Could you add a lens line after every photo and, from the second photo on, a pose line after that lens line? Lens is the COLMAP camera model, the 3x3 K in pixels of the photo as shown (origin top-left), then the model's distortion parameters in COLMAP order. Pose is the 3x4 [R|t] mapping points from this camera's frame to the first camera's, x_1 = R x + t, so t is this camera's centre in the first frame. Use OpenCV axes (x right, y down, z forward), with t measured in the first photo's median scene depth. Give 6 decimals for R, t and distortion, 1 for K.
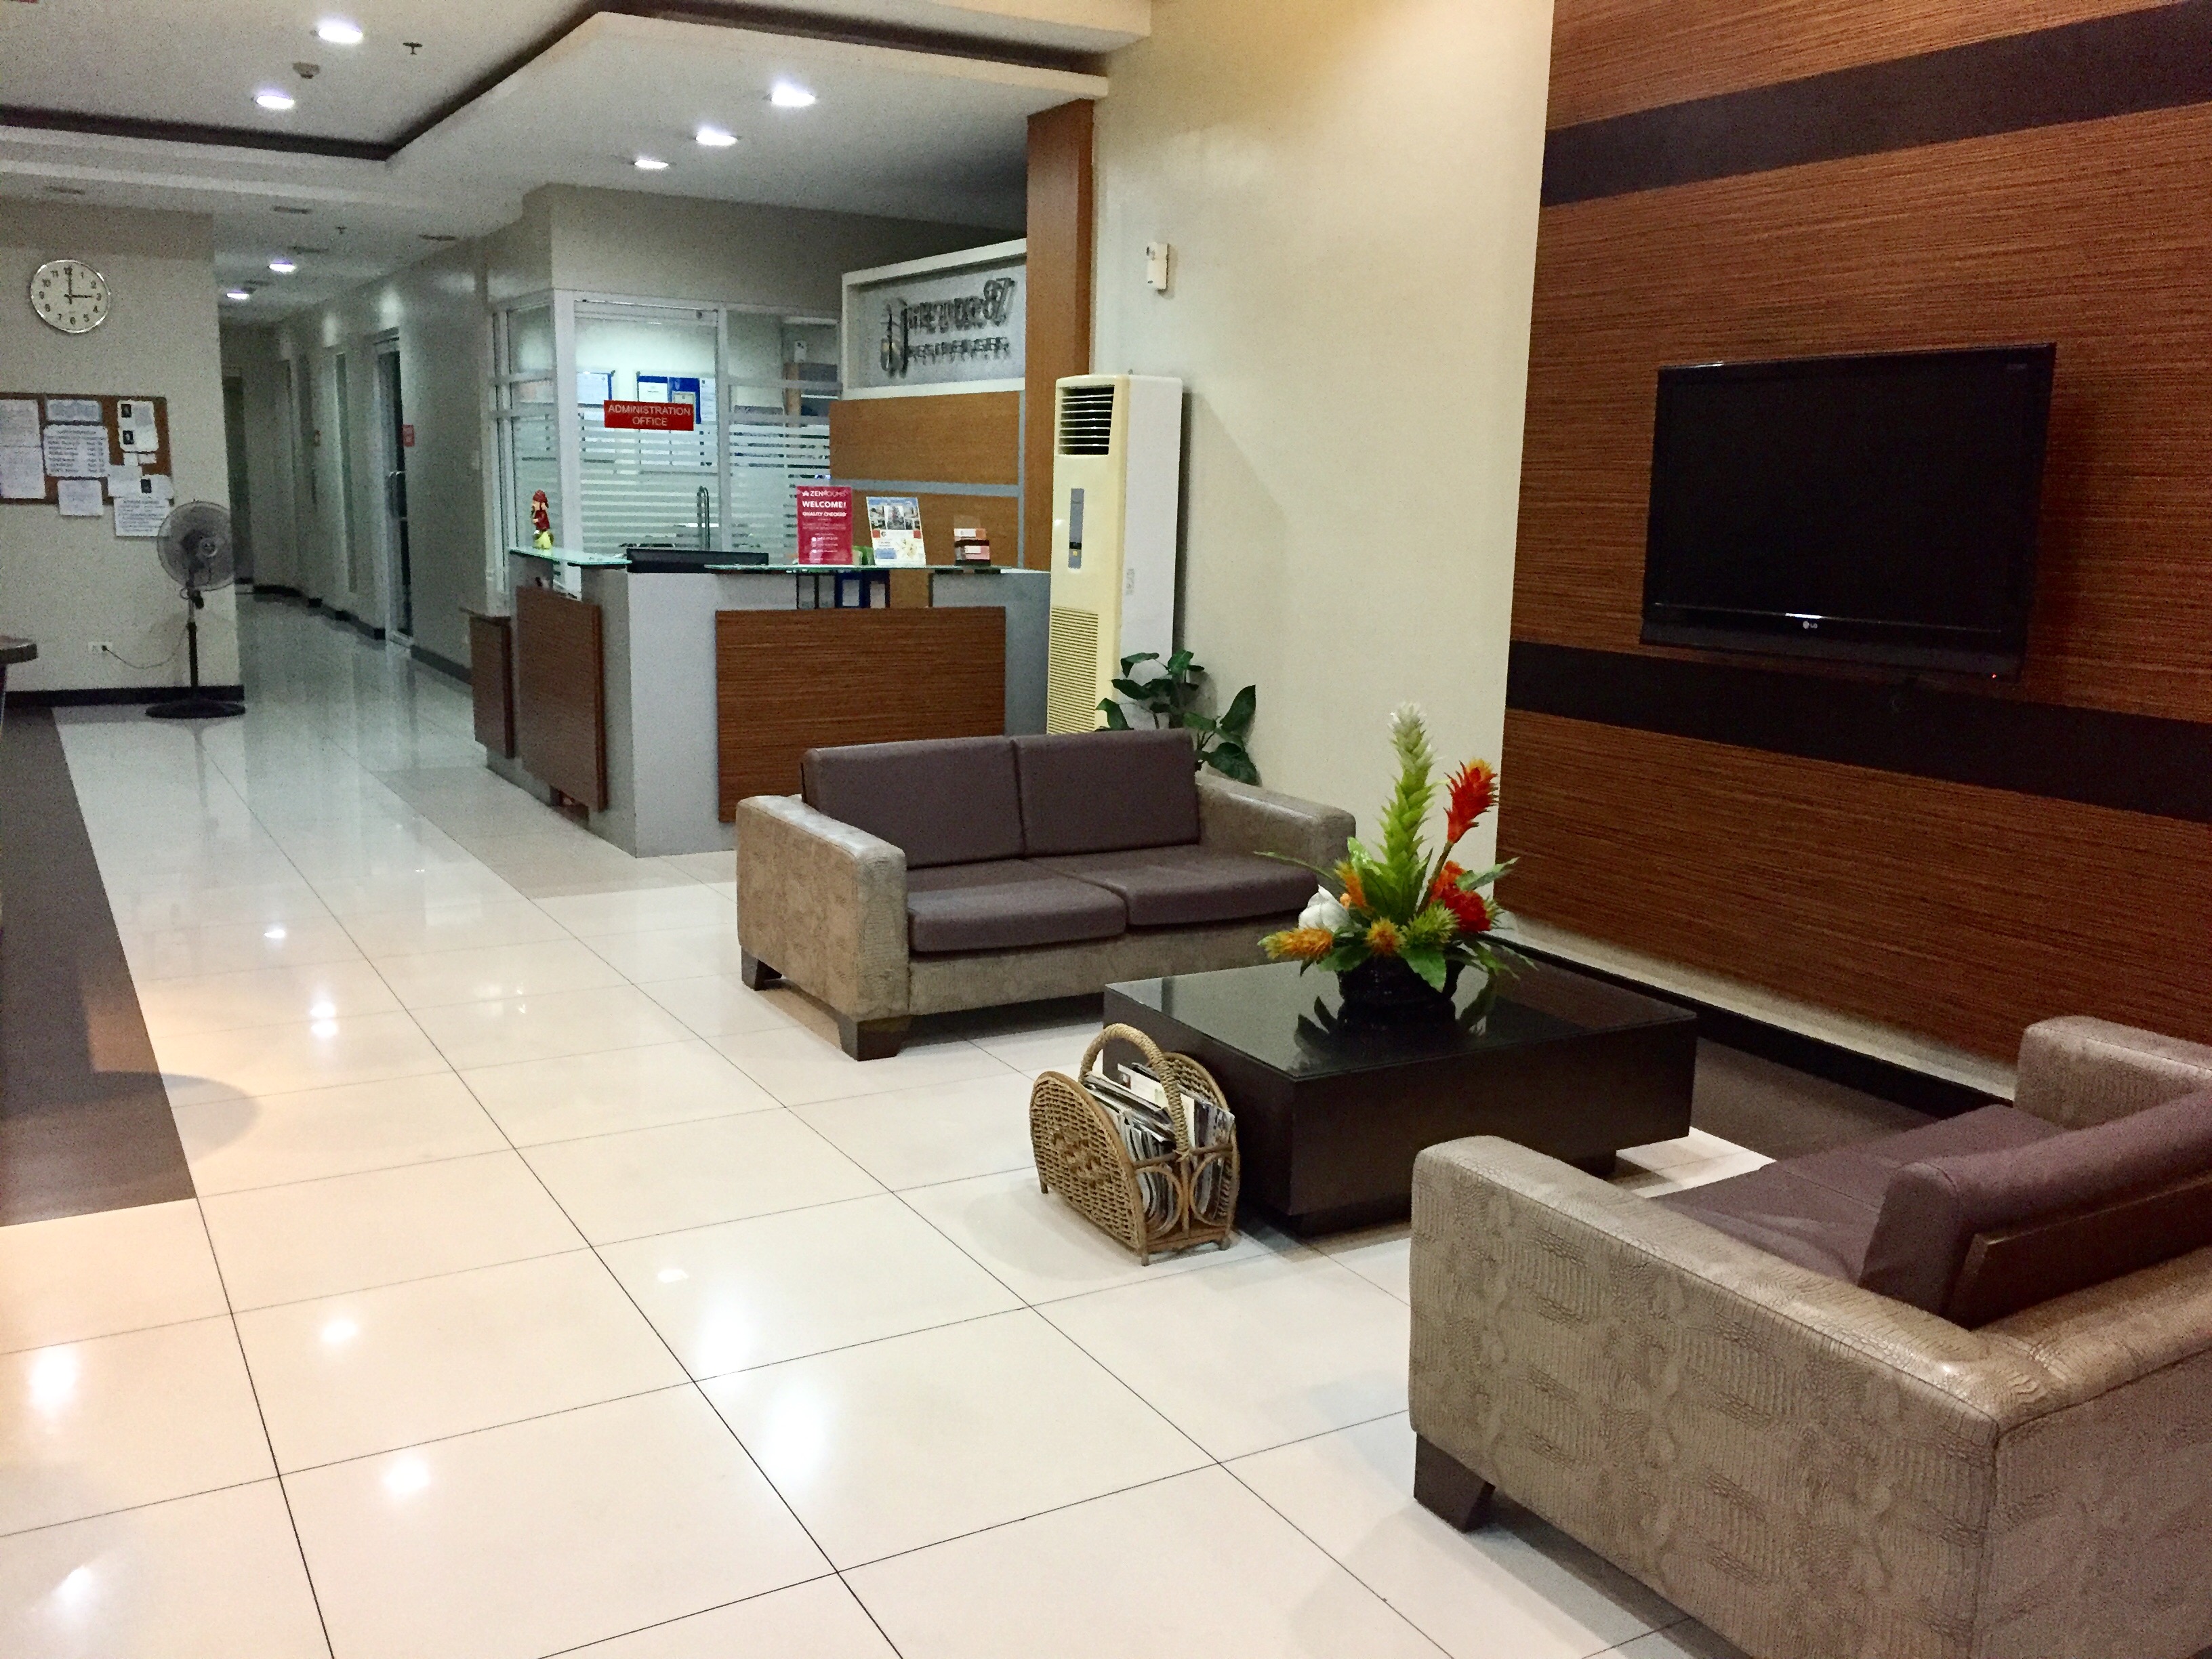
lens RADIAL K [[1897.7, 0, 1116.7], [0, 1897.7, 836.6], [0, 0, 1]] dist [0.100766, -0.134880]
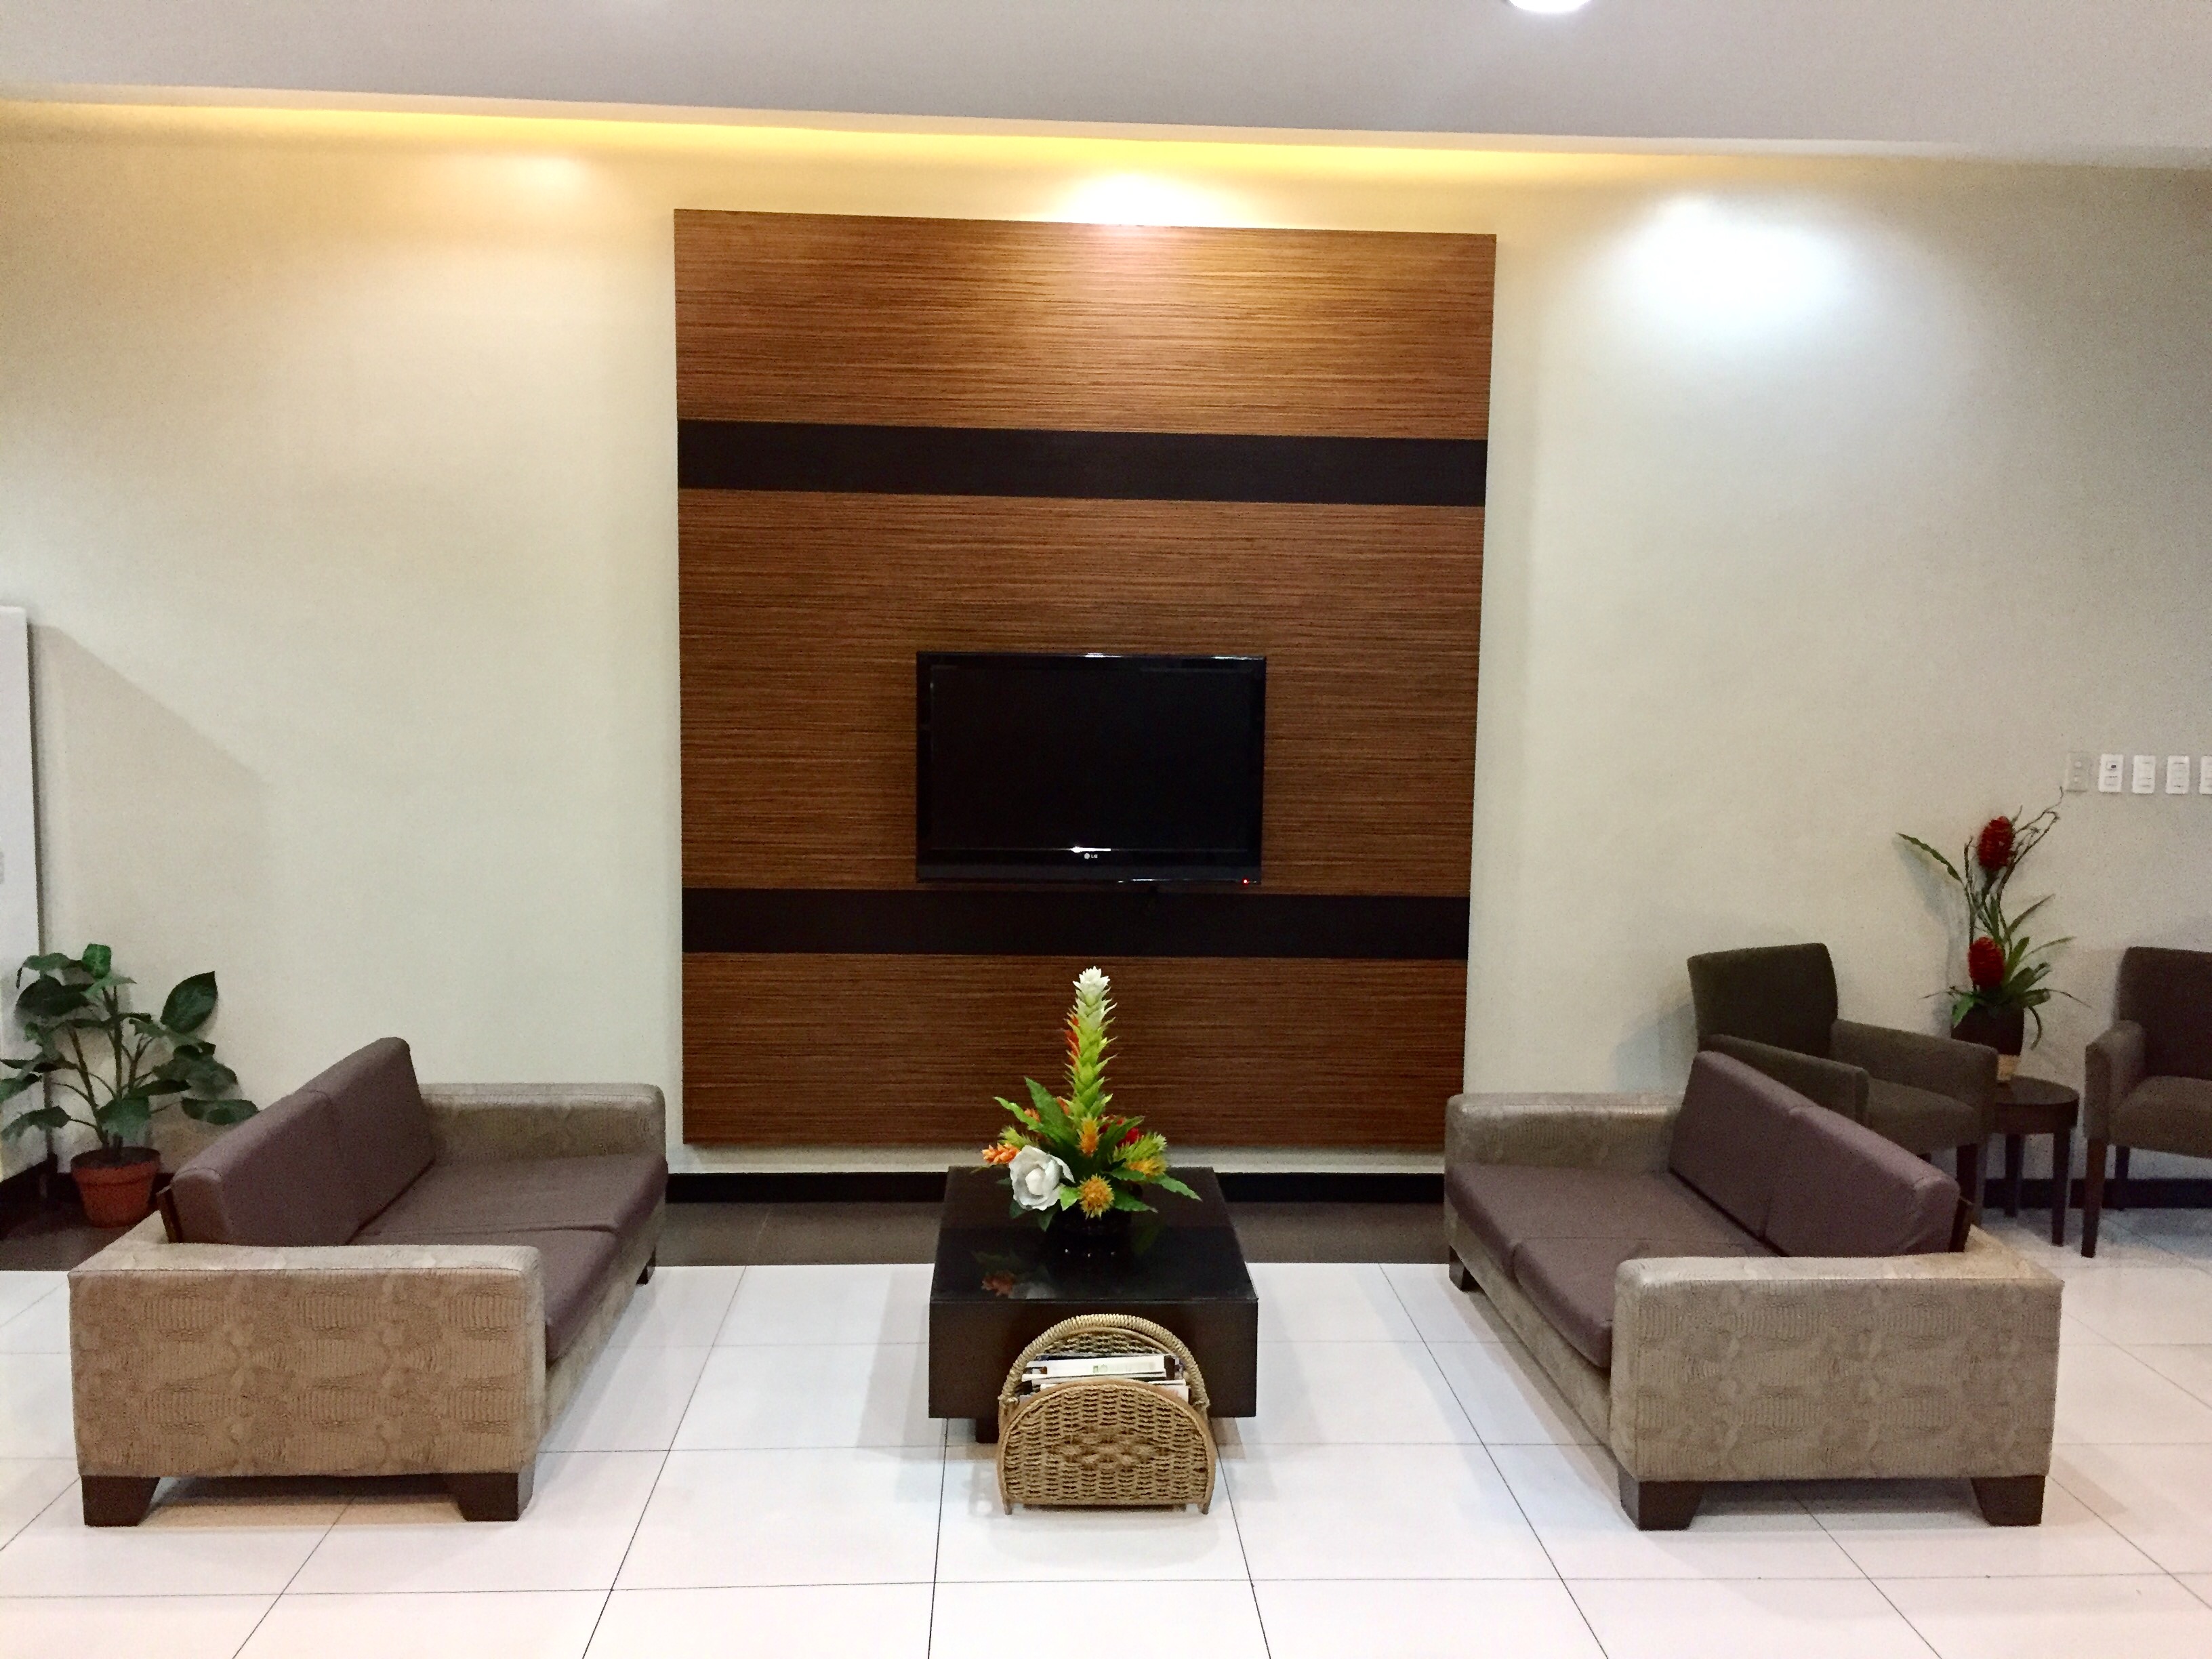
lens RADIAL K [[1897.7, 0, 1116.7], [0, 1897.7, 836.6], [0, 0, 1]] dist [0.100766, -0.134880]
pose [[0.456187, -0.113374, 0.882632, -0.650696], [0.156936, 0.986555, 0.045611, -0.152723], [-0.875937, 0.117710, 0.467846, 0.326436]]
